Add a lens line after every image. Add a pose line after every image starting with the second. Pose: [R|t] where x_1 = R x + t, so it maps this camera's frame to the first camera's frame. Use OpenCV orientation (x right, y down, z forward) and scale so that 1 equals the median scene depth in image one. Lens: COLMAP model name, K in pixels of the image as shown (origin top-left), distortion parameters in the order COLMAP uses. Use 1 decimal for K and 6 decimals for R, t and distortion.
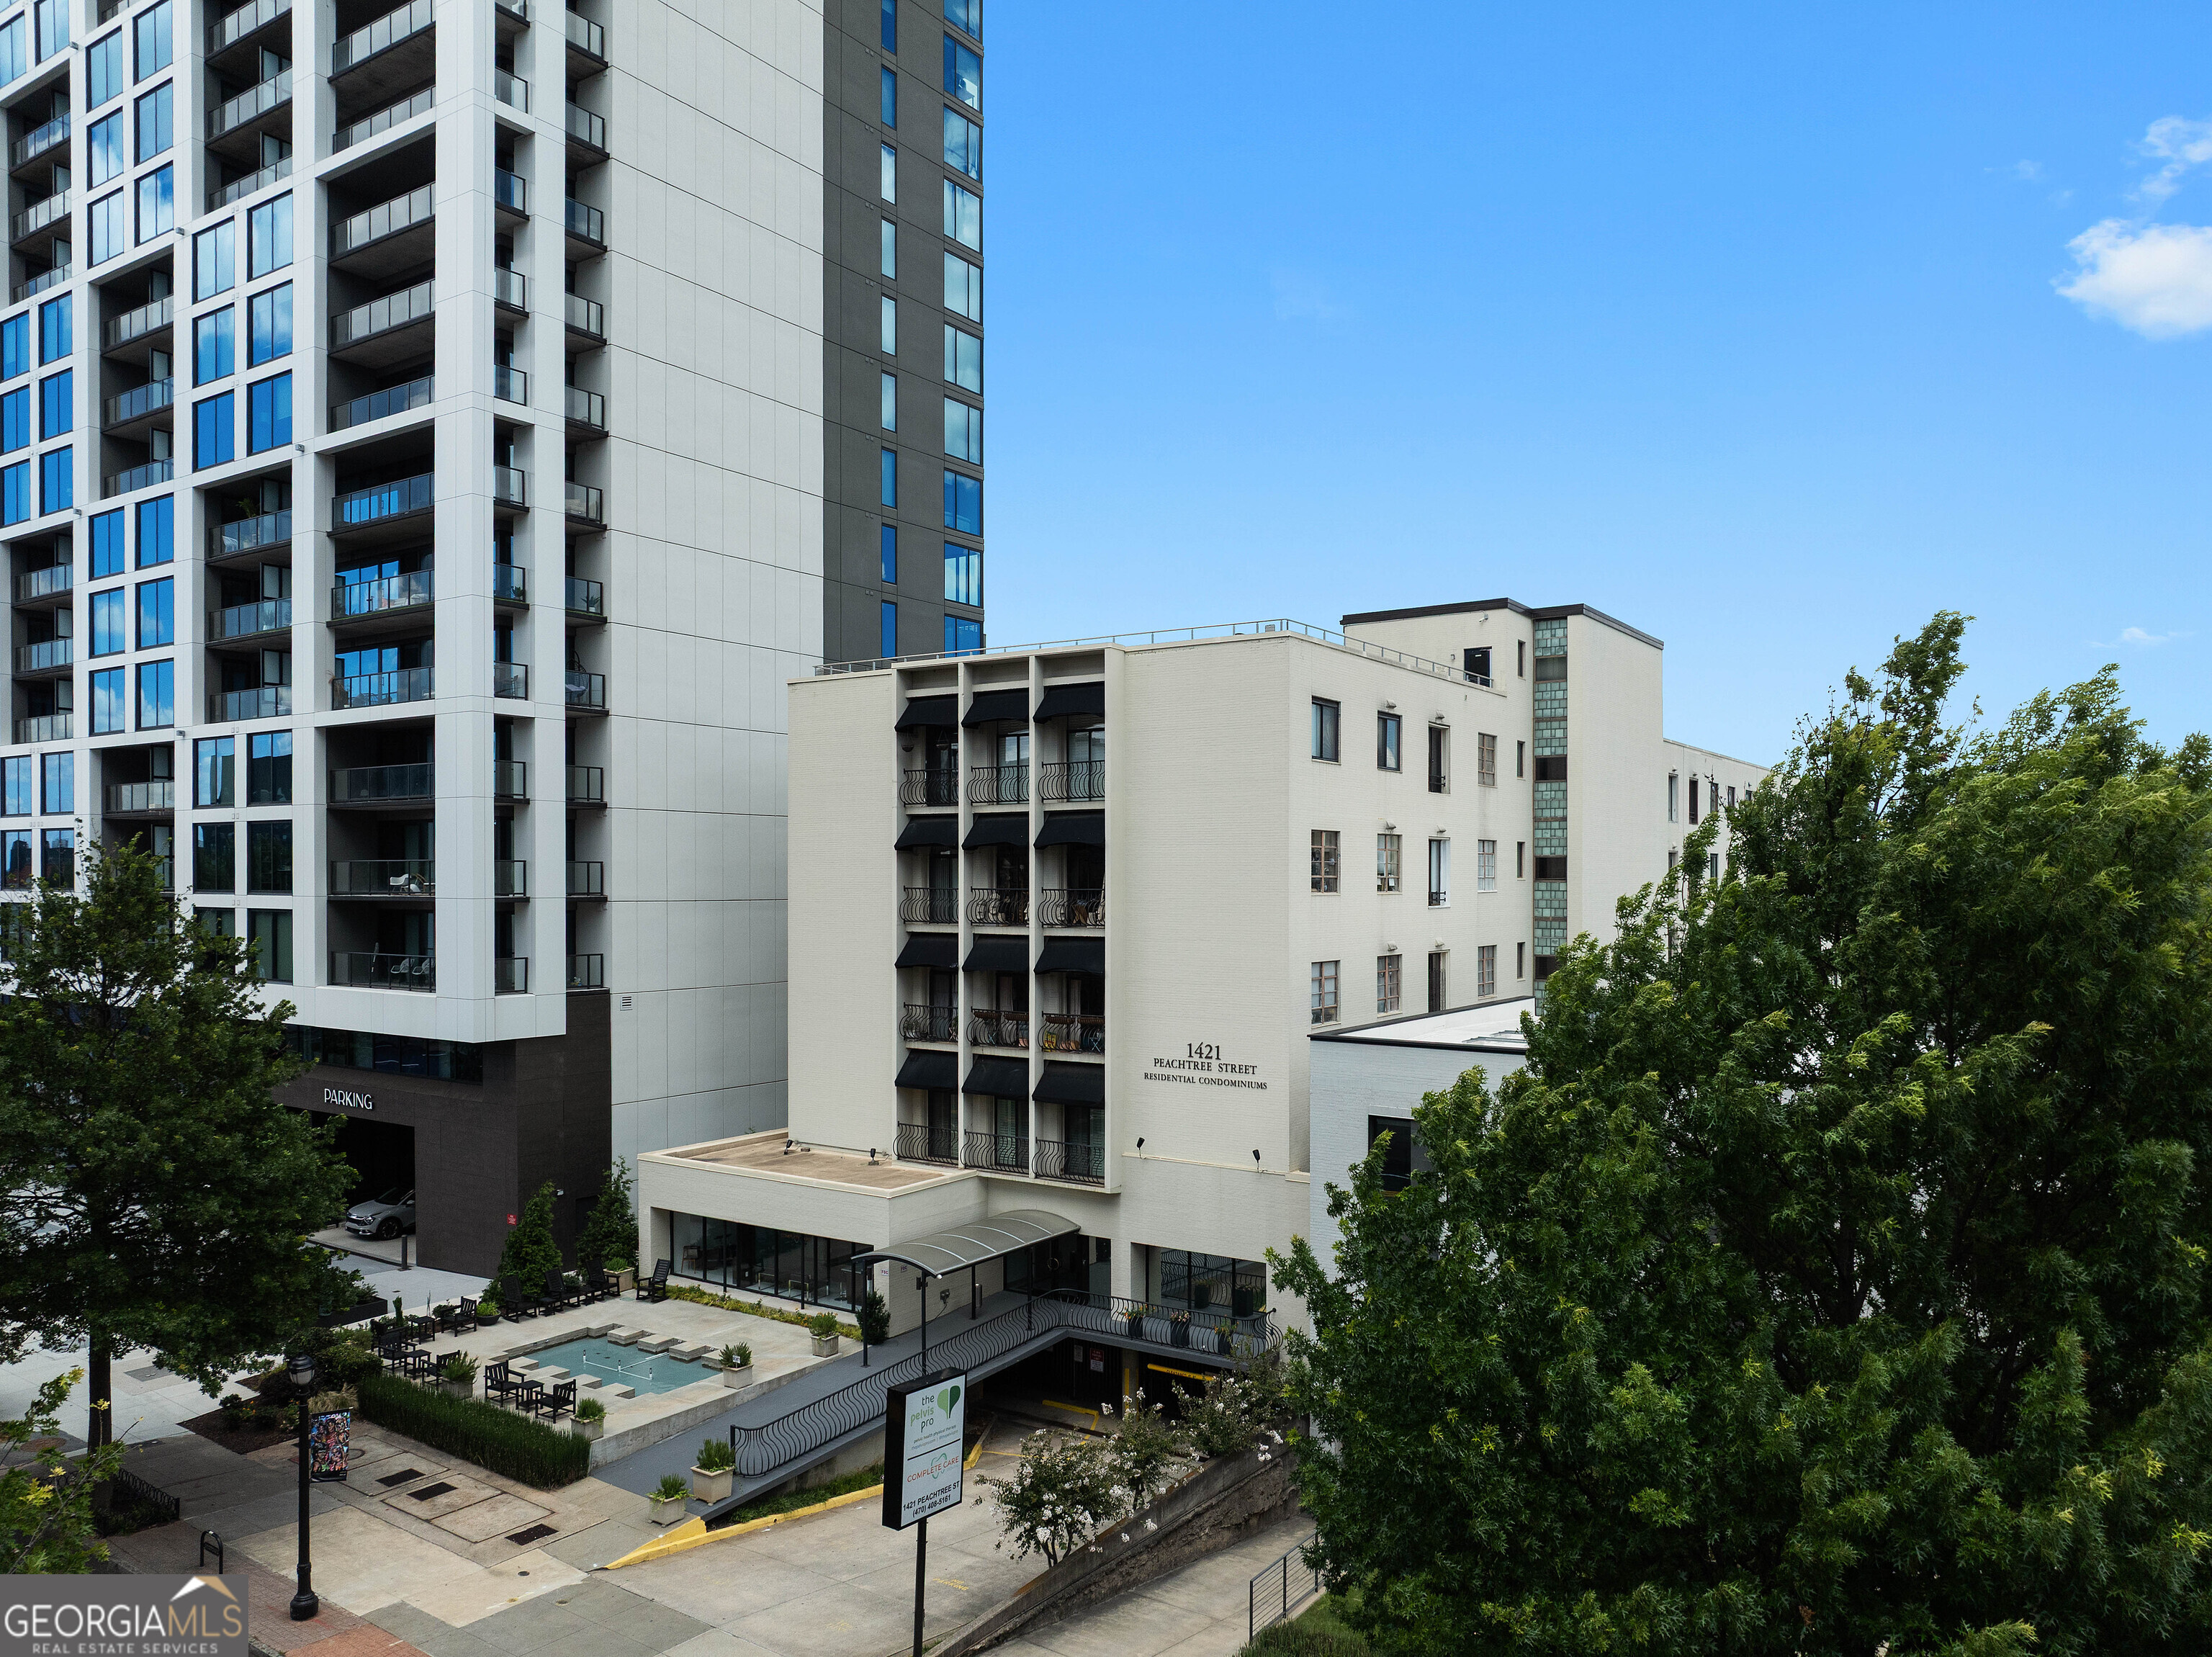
lens RADIAL K [[1570.1, 0, 1104.9], [0, 1570.1, 902.0], [0, 0, 1]] dist [-0.019519, -0.002955]
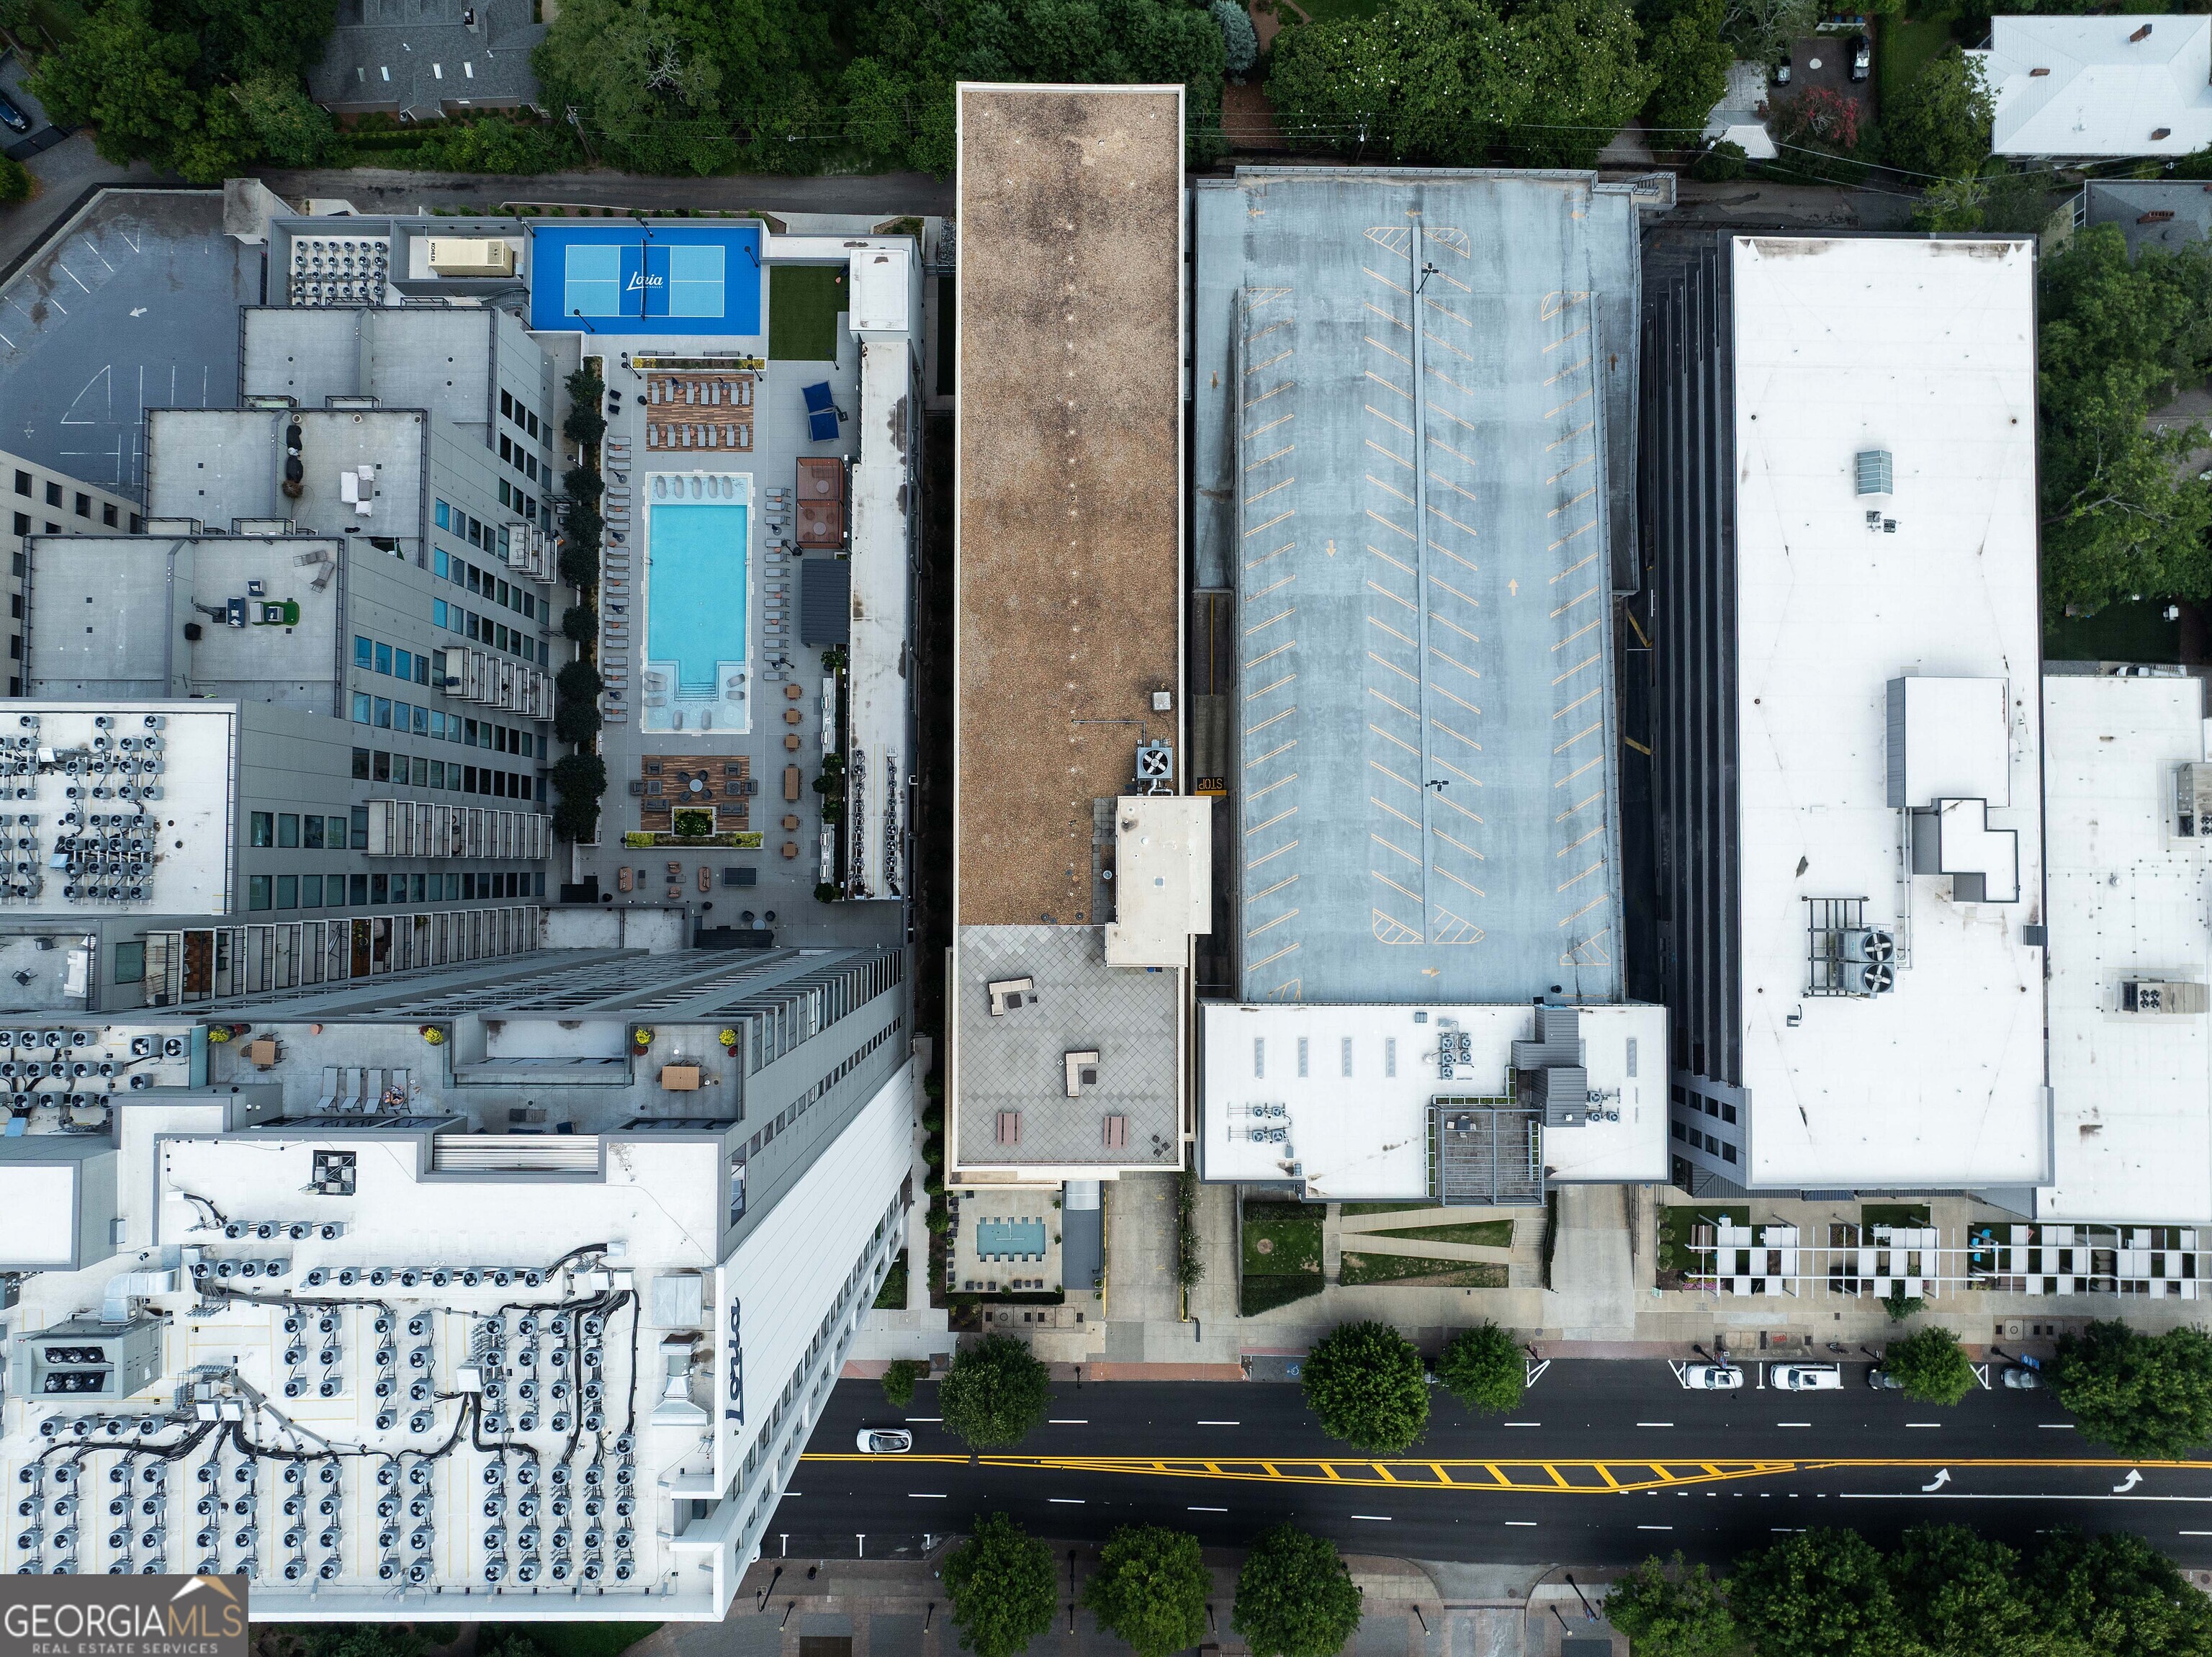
lens RADIAL K [[1554.0, 0, 1106.0], [0, 1554.0, 828.5], [0, 0, 1]] dist [-0.020924, -0.000099]
pose [[0.828915, -0.558405, 0.032916, 0.229498], [0.000564, 0.059678, 0.998218, -2.816814], [-0.559374, -0.827419, 0.049783, 1.289921]]
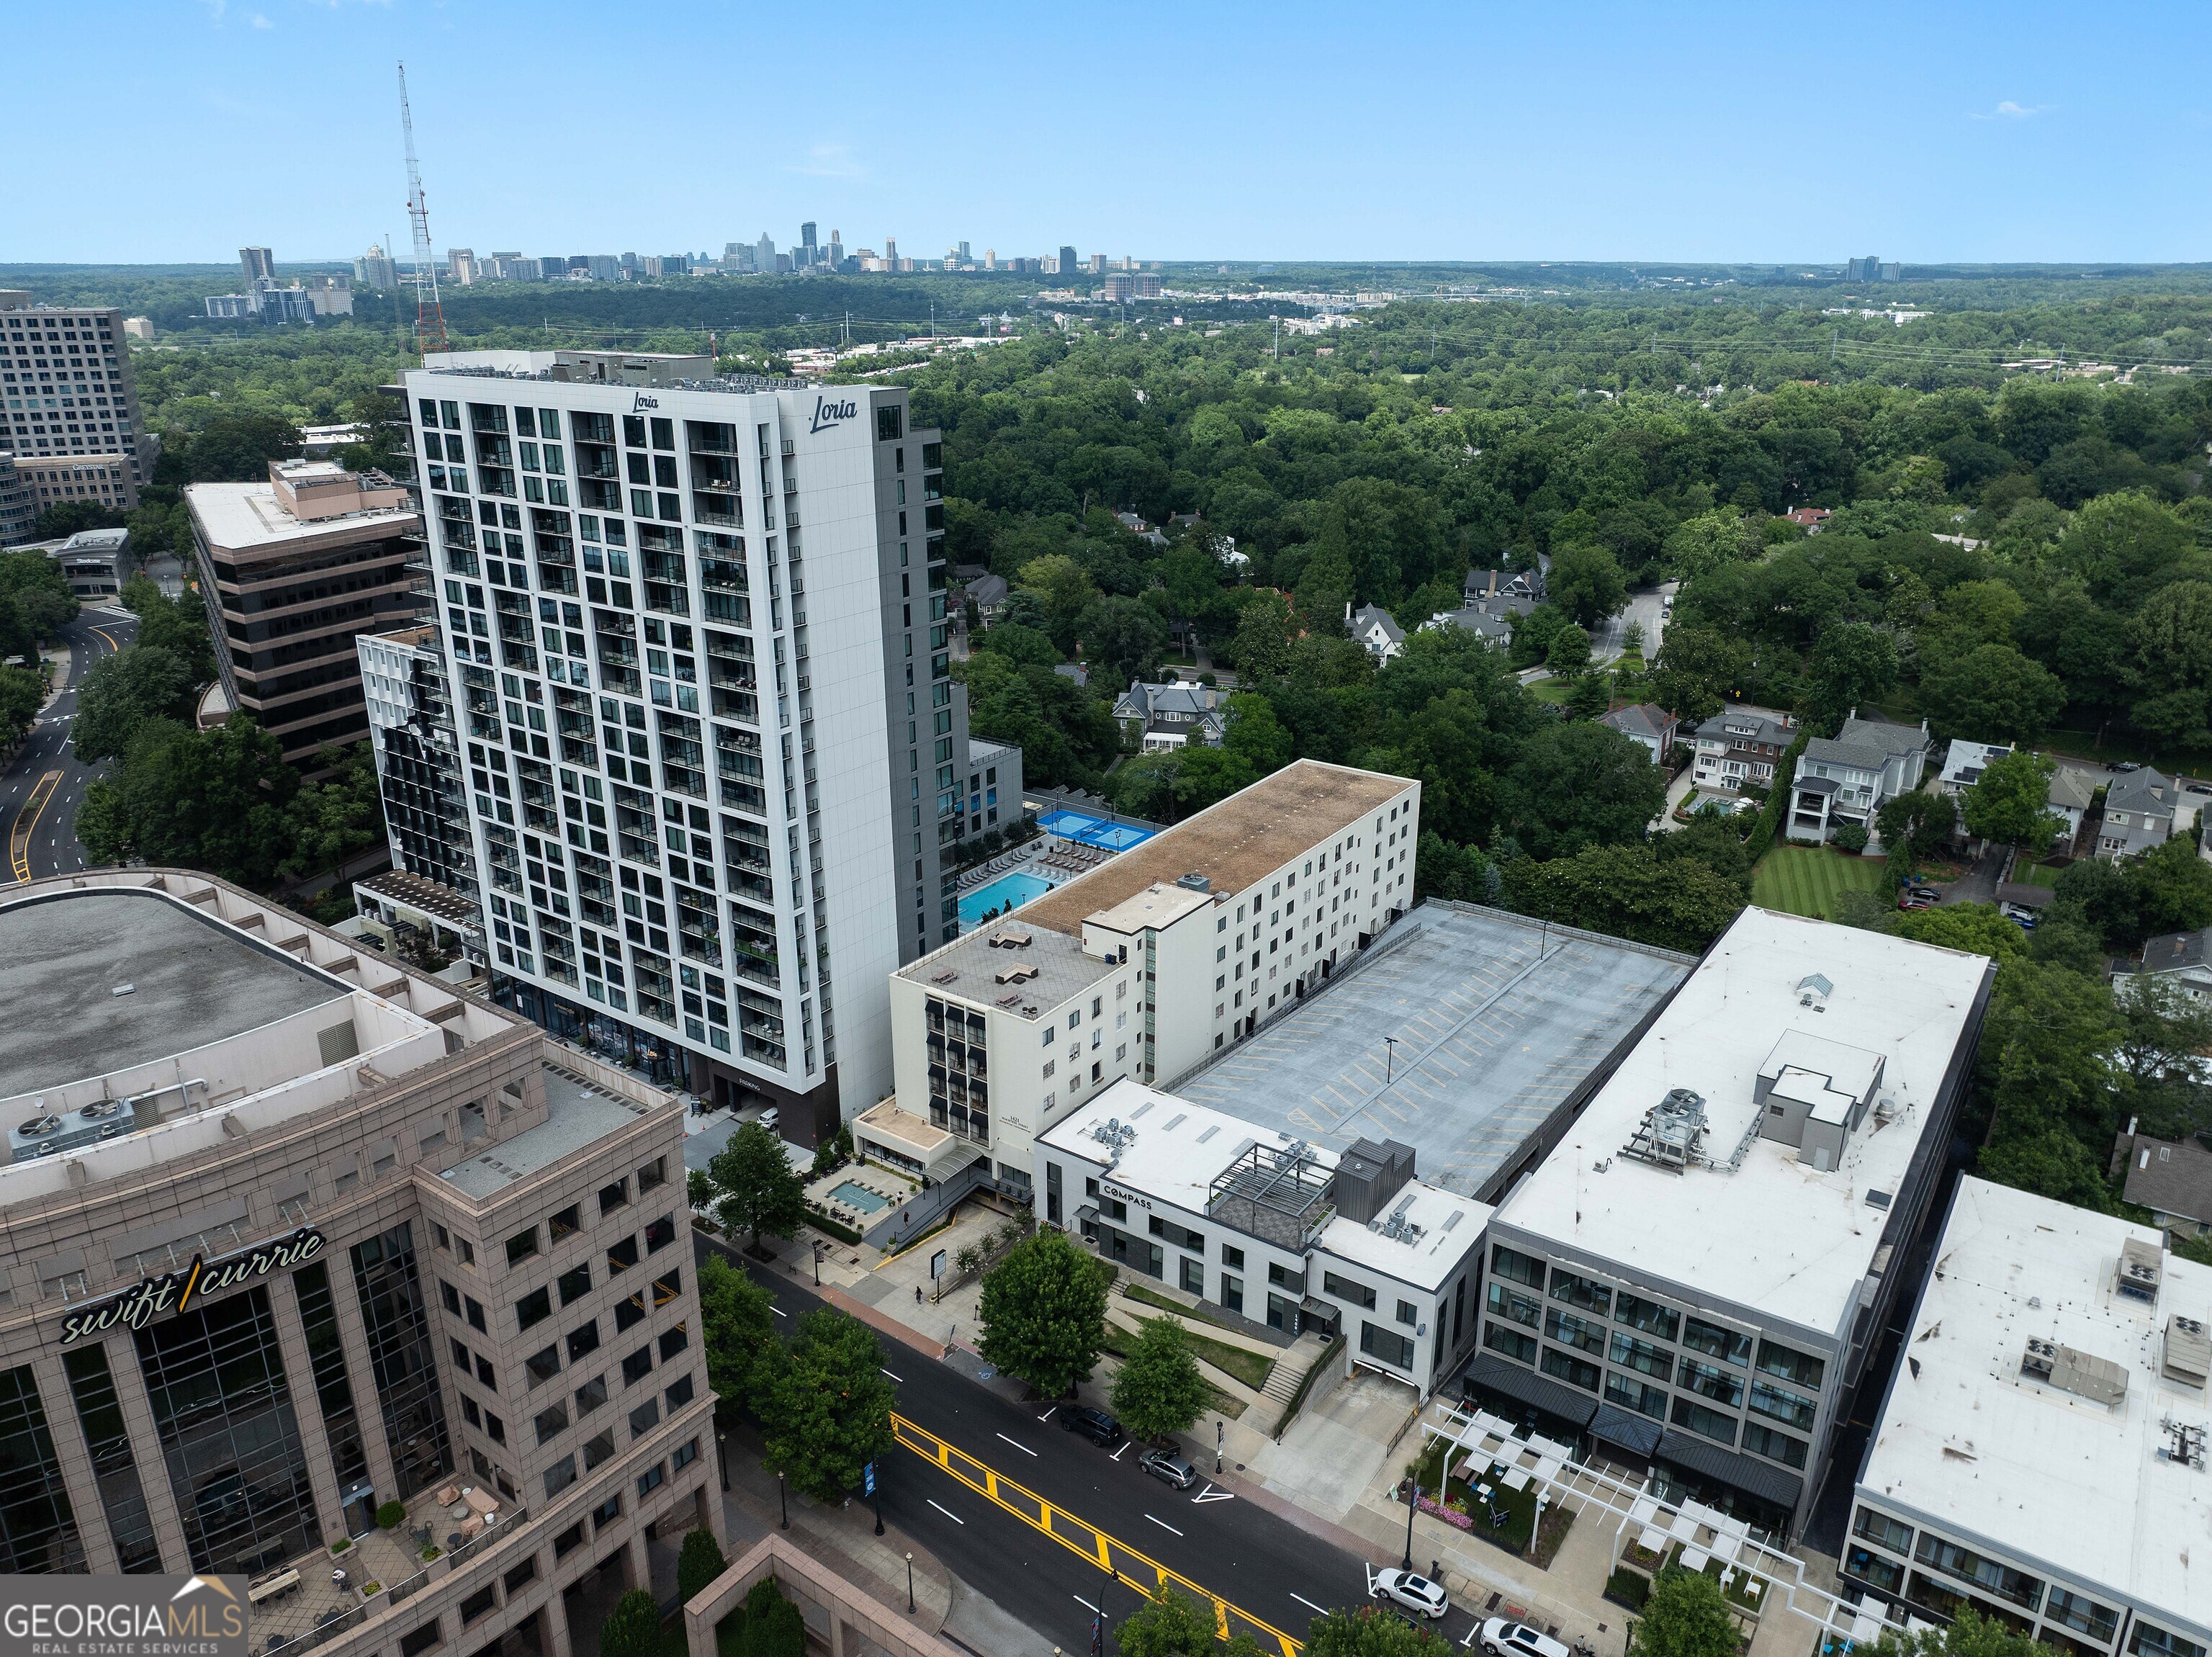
lens RADIAL K [[1524.8, 0, 1106.0], [0, 1524.8, 828.5], [0, 0, 1]] dist [-0.000349, -0.001209]
pose [[0.999880, 0.006673, -0.013999, 0.289185], [-0.001669, 0.943740, 0.330684, -1.543517], [0.015418, -0.330621, 0.943638, -1.897118]]
